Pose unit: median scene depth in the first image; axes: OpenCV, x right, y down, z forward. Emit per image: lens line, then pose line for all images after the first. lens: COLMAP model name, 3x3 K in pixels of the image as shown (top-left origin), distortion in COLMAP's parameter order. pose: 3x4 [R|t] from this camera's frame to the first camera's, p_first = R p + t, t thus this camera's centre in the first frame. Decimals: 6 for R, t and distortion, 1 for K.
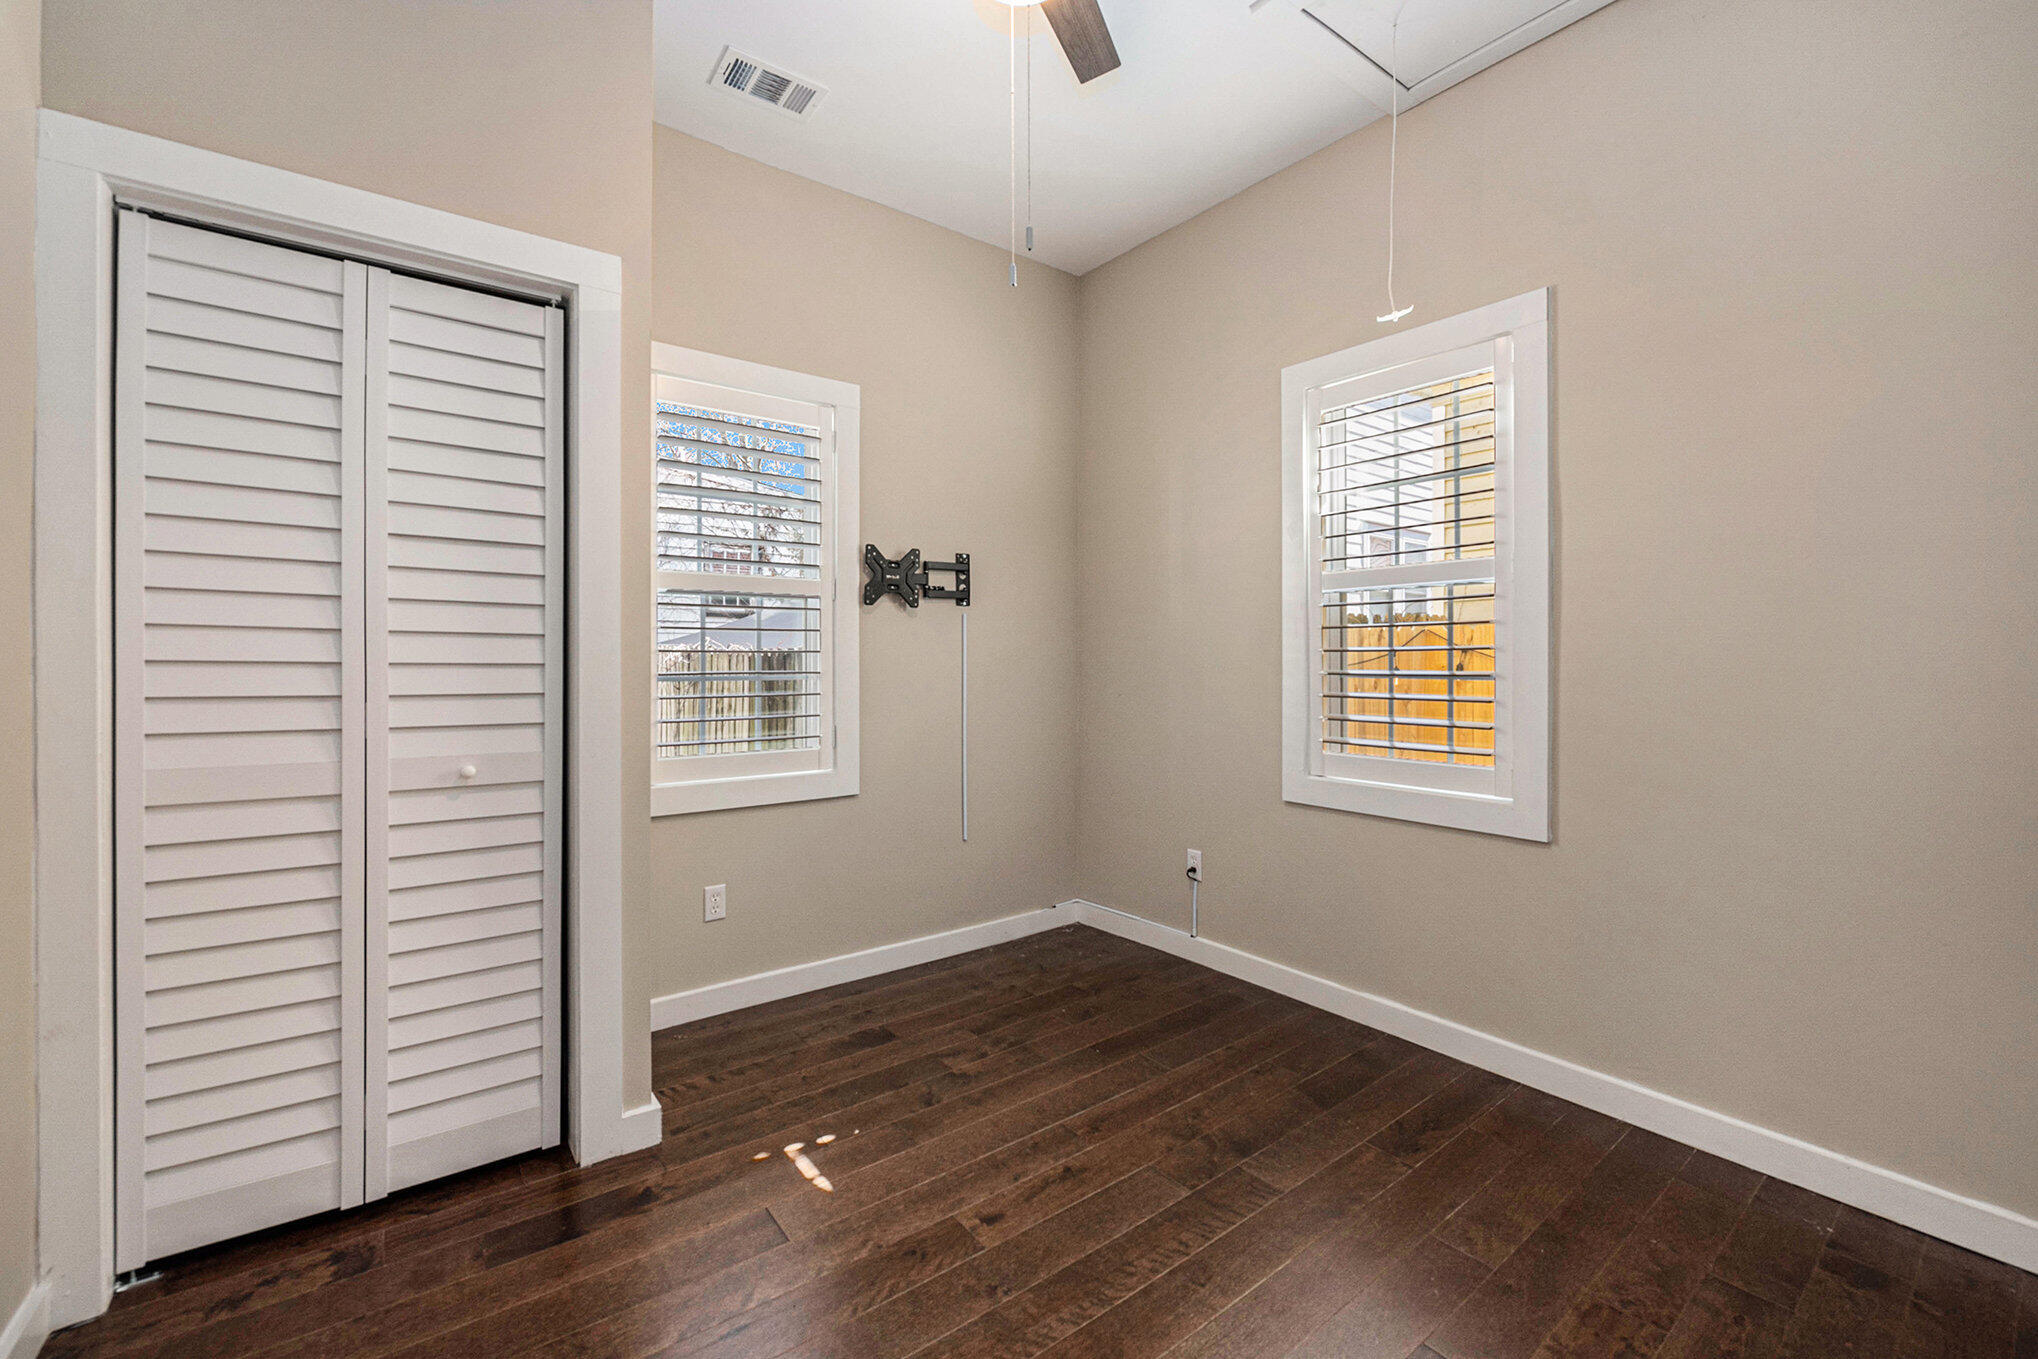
lens RADIAL K [[819.0, 0, 1045.8], [0, 819.0, 673.2], [0, 0, 1]] dist [-0.012363, -0.002661]
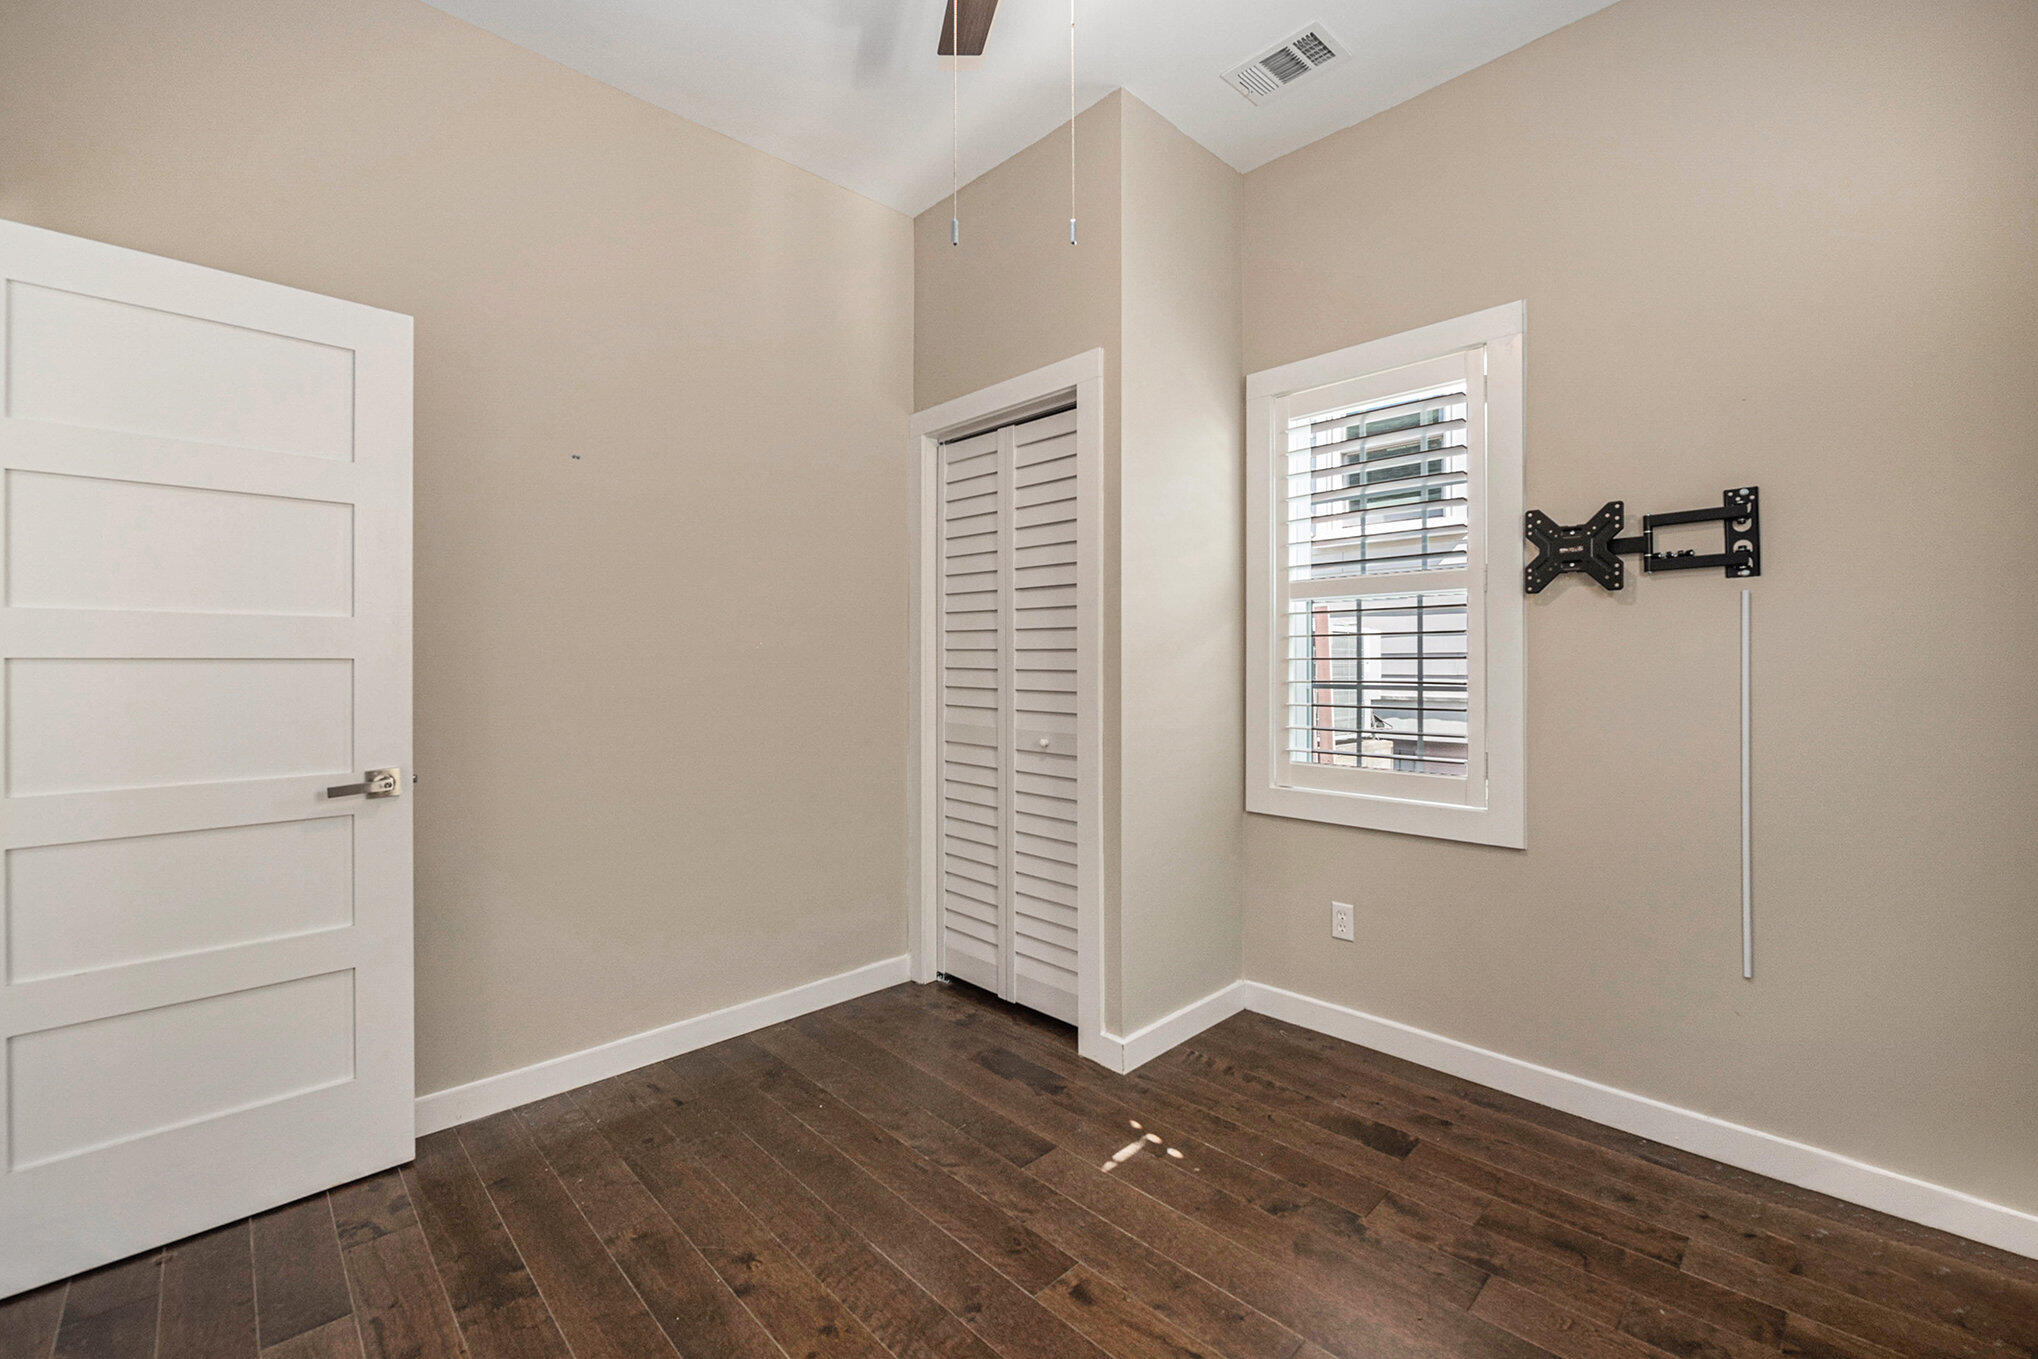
lens RADIAL K [[819.0, 0, 1024.0], [0, 819.0, 676.0], [0, 0, 1]] dist [-0.012363, -0.002661]
pose [[0.128979, 0.008519, -0.991611, 0.490840], [-0.018288, 0.999813, 0.006211, -0.005994], [0.991479, 0.017333, 0.129111, 0.498024]]
